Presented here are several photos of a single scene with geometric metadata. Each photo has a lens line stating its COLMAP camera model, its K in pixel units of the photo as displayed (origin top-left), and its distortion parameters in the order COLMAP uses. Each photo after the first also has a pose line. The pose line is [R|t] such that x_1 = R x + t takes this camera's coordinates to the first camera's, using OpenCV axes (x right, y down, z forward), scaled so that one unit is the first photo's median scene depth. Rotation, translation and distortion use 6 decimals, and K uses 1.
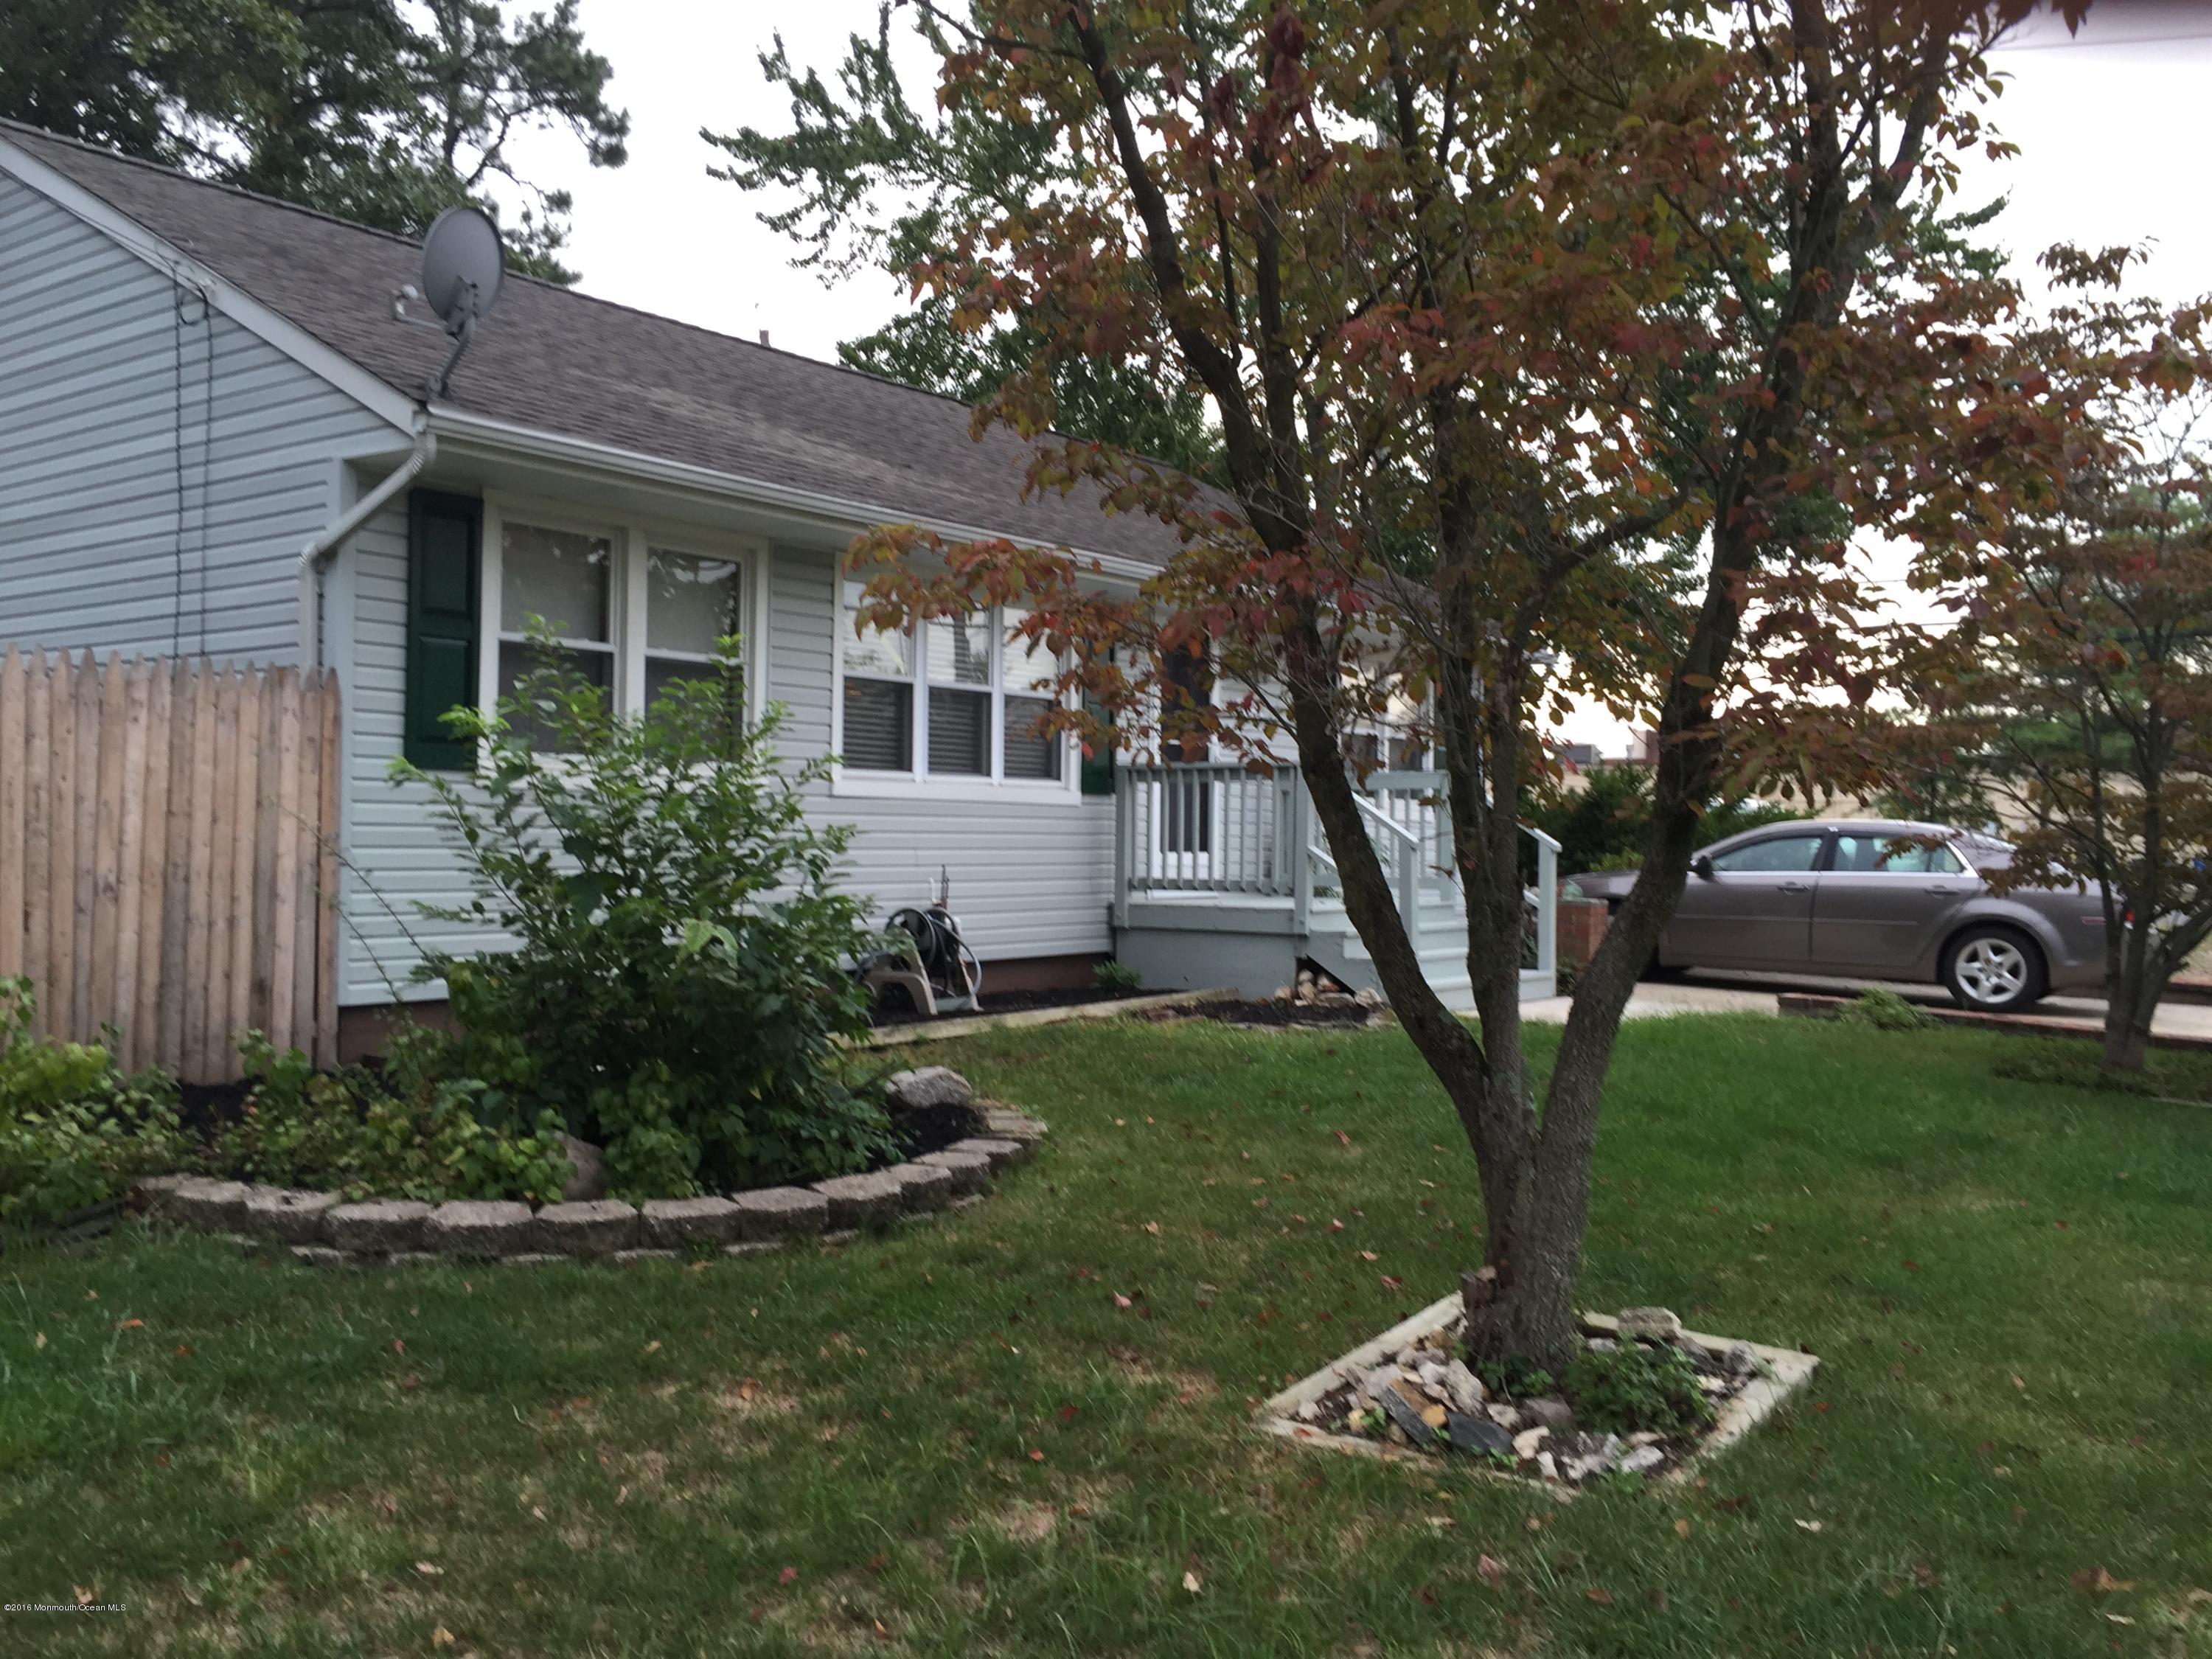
lens RADIAL K [[1861.8, 0, 1099.3], [0, 1861.8, 840.0], [0, 0, 1]] dist [0.051912, -0.109098]
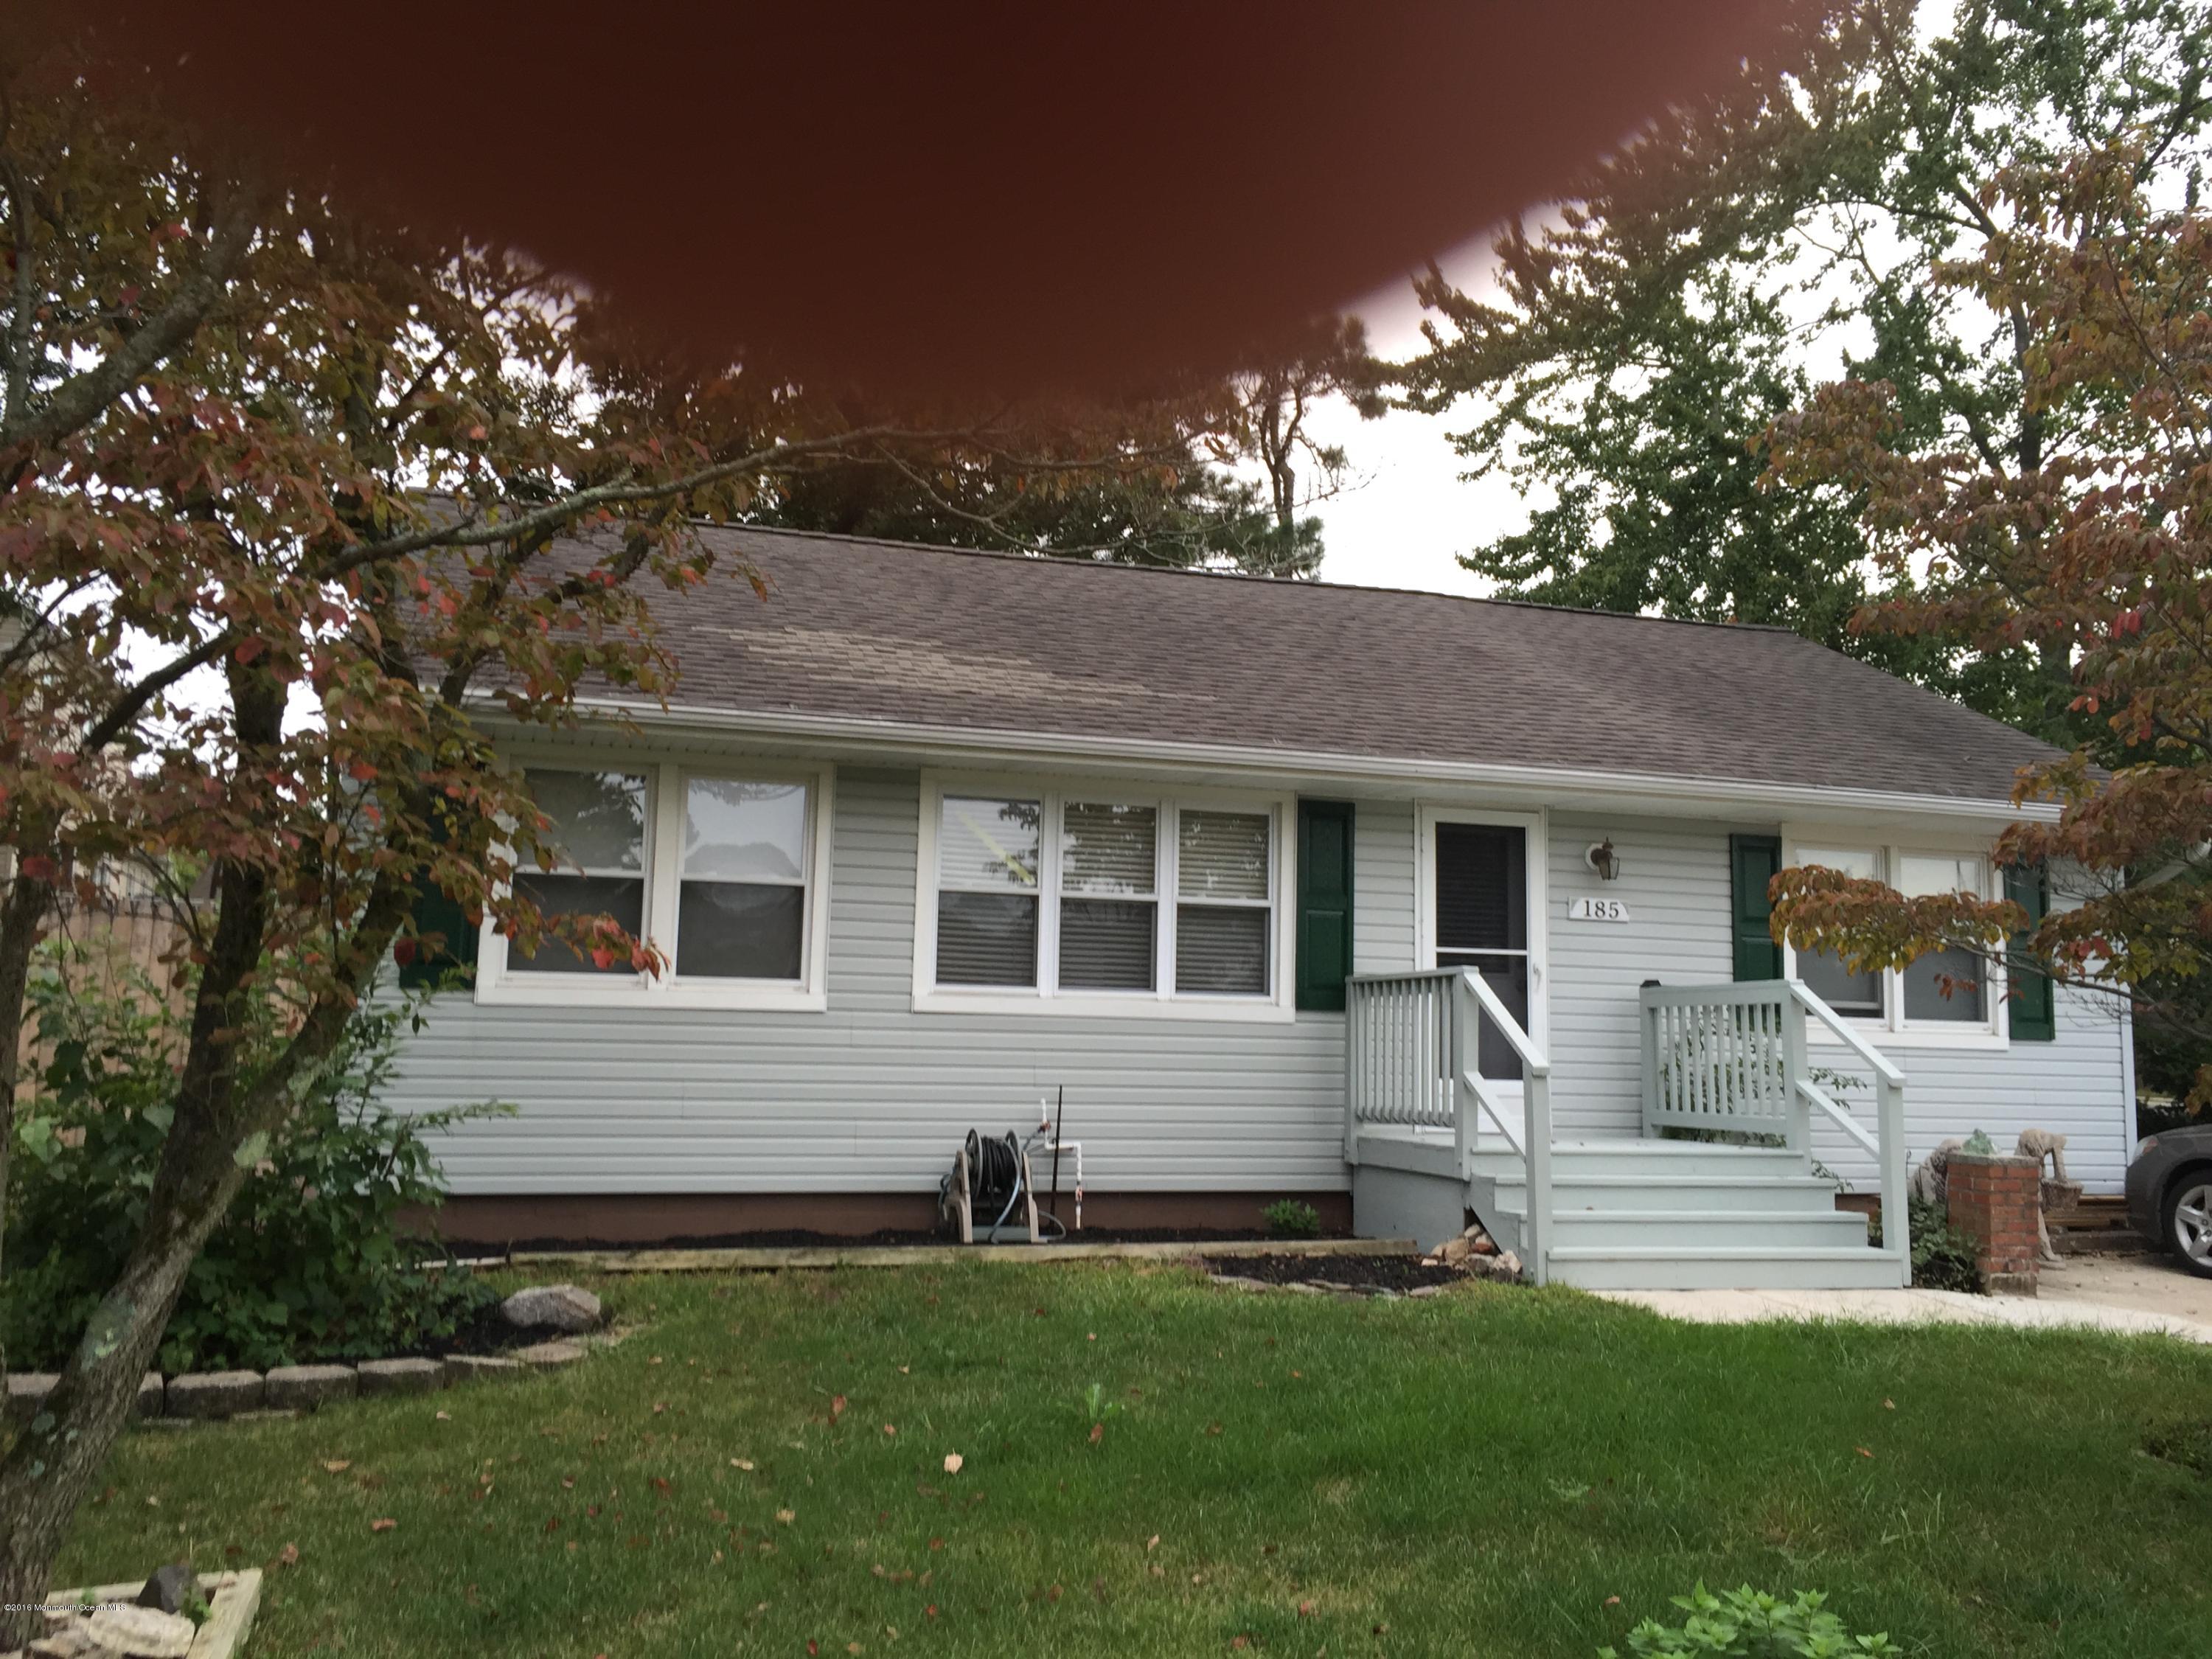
lens RADIAL K [[1861.8, 0, 1099.3], [0, 1861.8, 840.0], [0, 0, 1]] dist [0.051912, -0.109098]
pose [[0.799774, -0.060081, -0.597288, 0.457852], [-0.014667, 0.992726, -0.119497, 0.002610], [0.600123, 0.104331, 0.793075, 0.222834]]
